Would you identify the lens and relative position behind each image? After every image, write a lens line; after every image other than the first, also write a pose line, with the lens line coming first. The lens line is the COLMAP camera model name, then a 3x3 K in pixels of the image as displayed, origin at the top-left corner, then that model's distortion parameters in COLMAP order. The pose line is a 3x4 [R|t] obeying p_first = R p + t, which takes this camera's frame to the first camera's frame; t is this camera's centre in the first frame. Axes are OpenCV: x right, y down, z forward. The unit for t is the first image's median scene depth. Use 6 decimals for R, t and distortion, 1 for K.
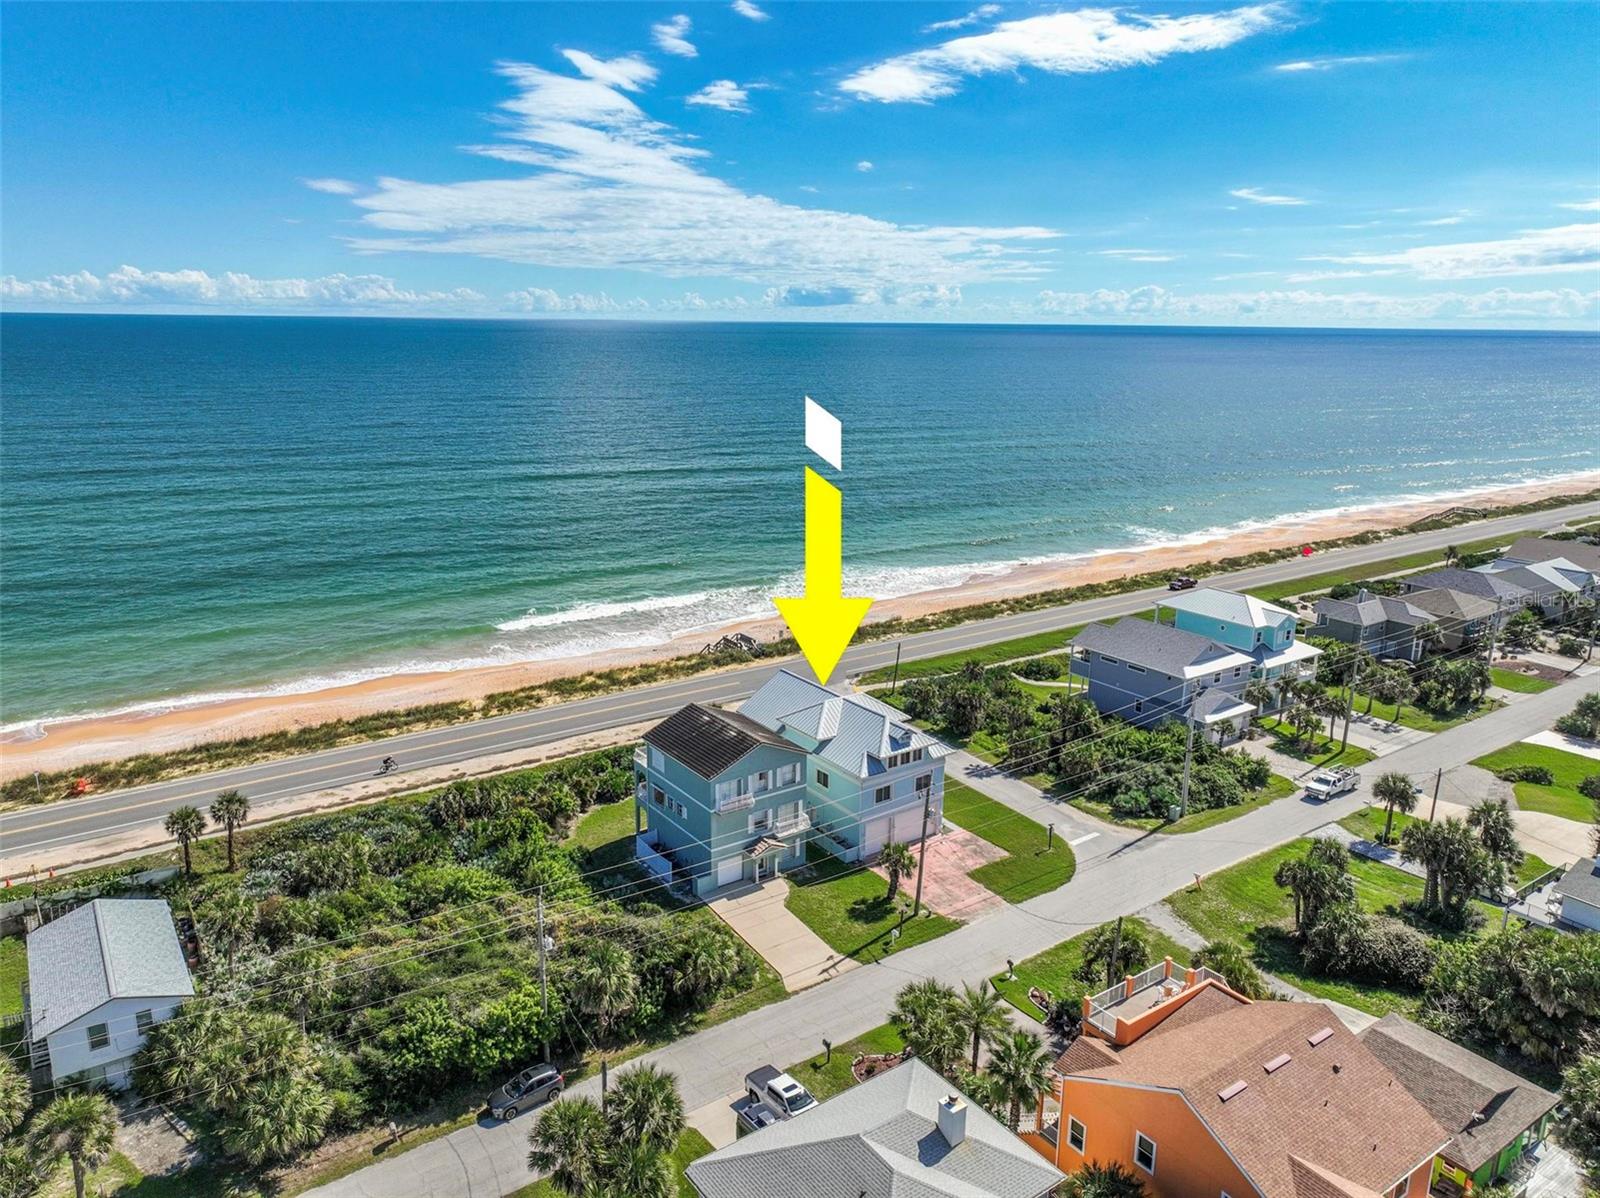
lens RADIAL K [[1120.8, 0, 800.0], [0, 1120.8, 599.0], [0, 0, 1]] dist [-0.003431, 0.023453]
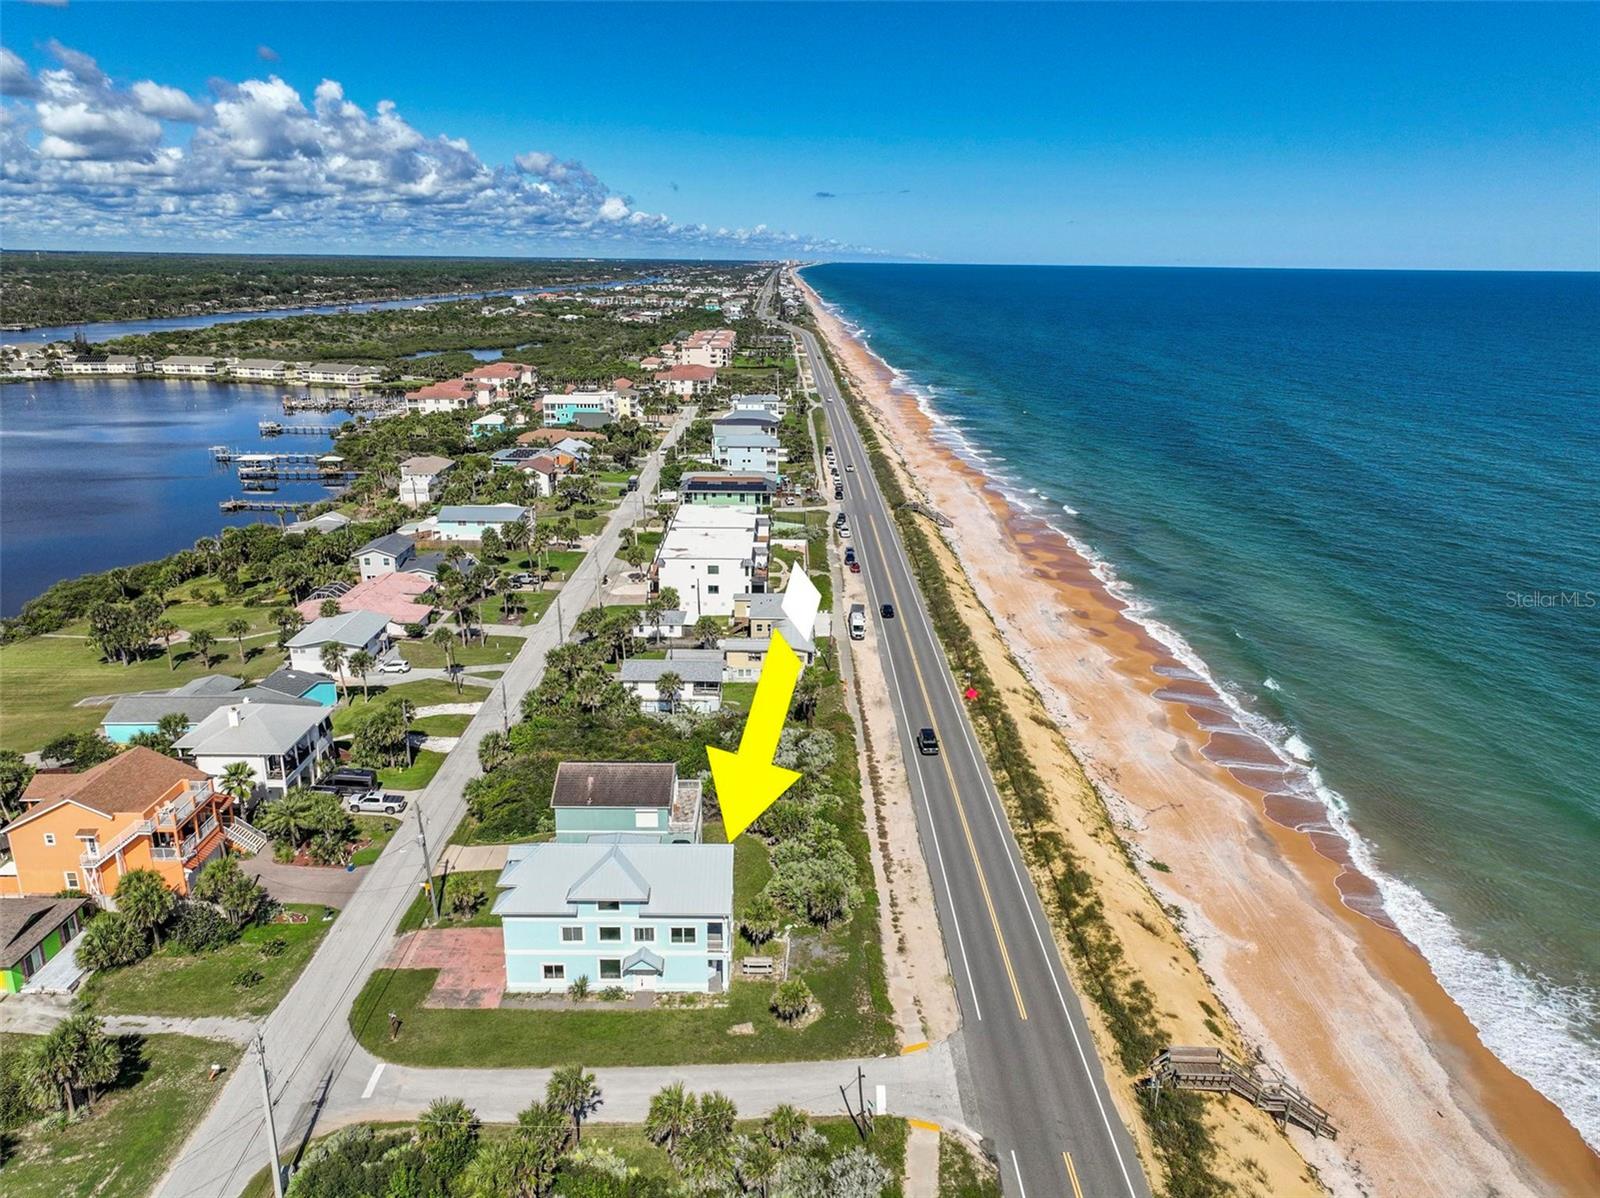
lens RADIAL K [[1120.8, 0, 800.0], [0, 1120.8, 599.0], [0, 0, 1]] dist [-0.003431, 0.023453]
pose [[-0.567447, 0.221370, -0.793095, 0.578526], [-0.219579, 0.887622, 0.404860, -0.451824], [0.793592, 0.403884, -0.455071, 1.308331]]
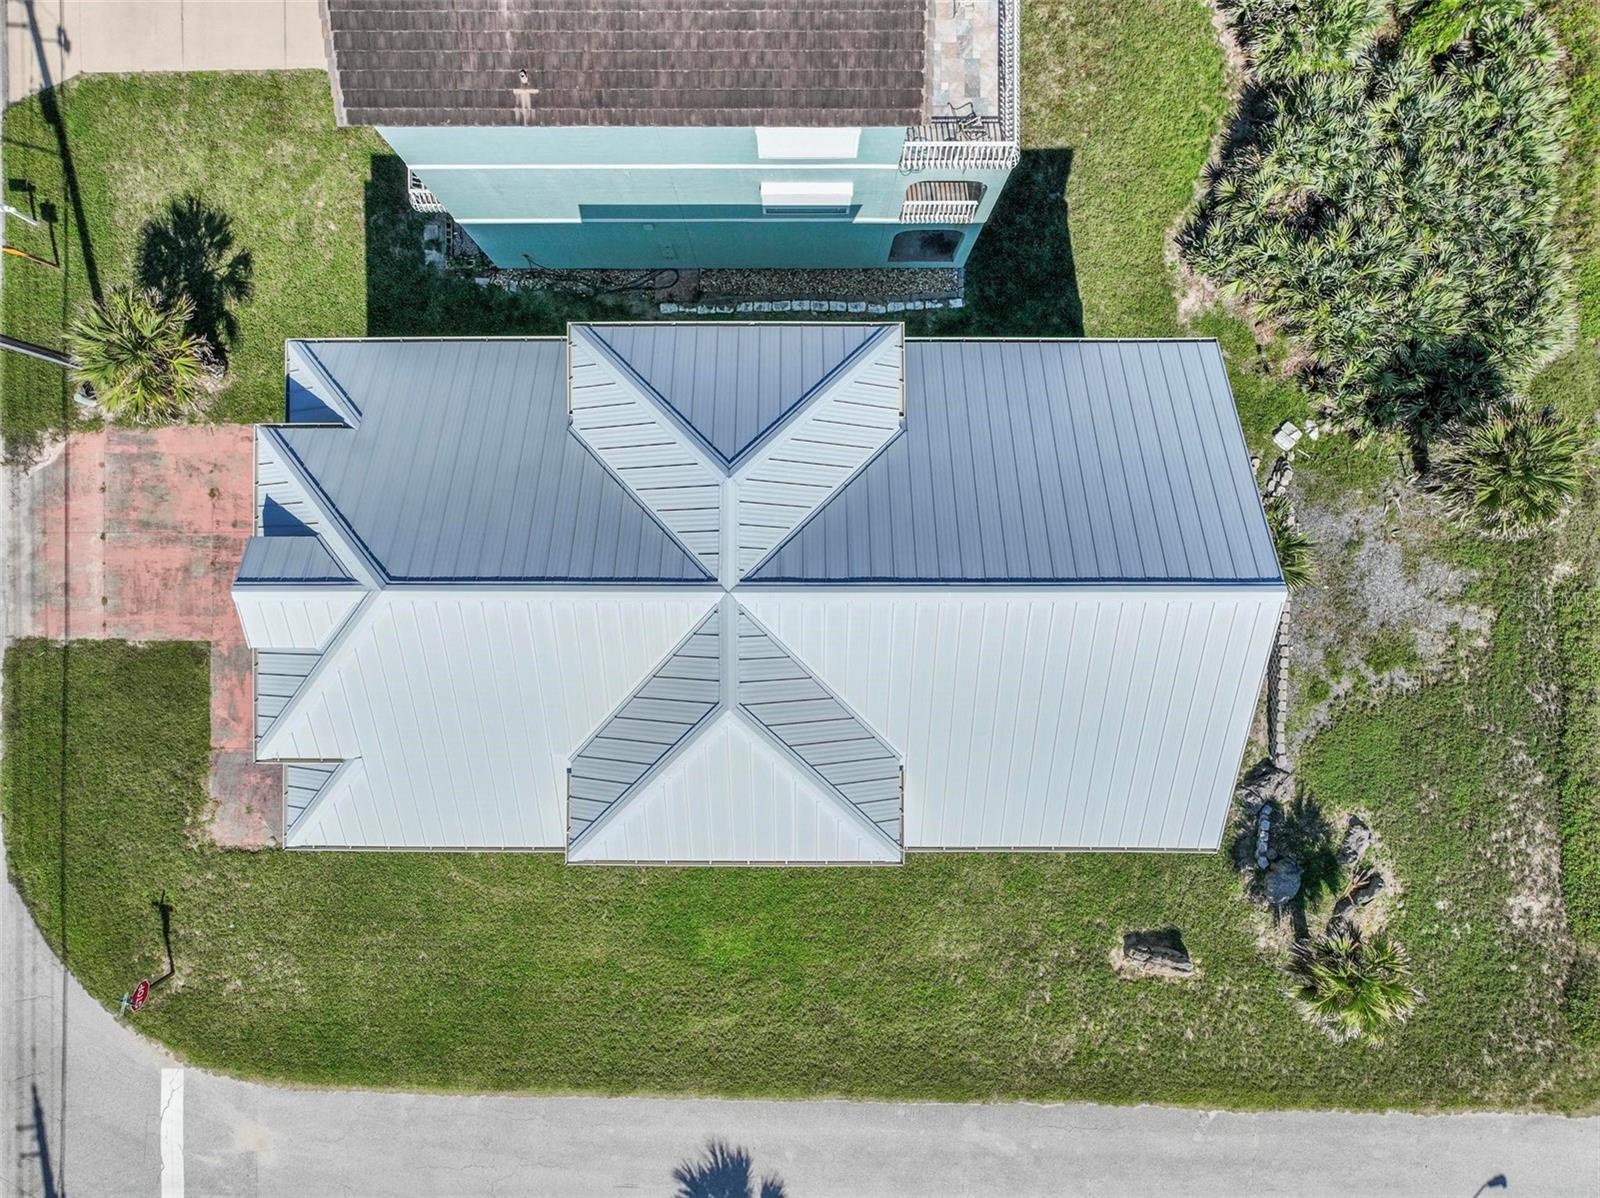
lens RADIAL K [[1120.8, 0, 800.0], [0, 1120.8, 599.0], [0, 0, 1]] dist [-0.003431, 0.023453]
pose [[-0.575061, 0.817922, -0.017568, 0.032655], [-0.206625, -0.124429, 0.970476, -0.095608], [0.791587, 0.561713, 0.240558, 0.861014]]
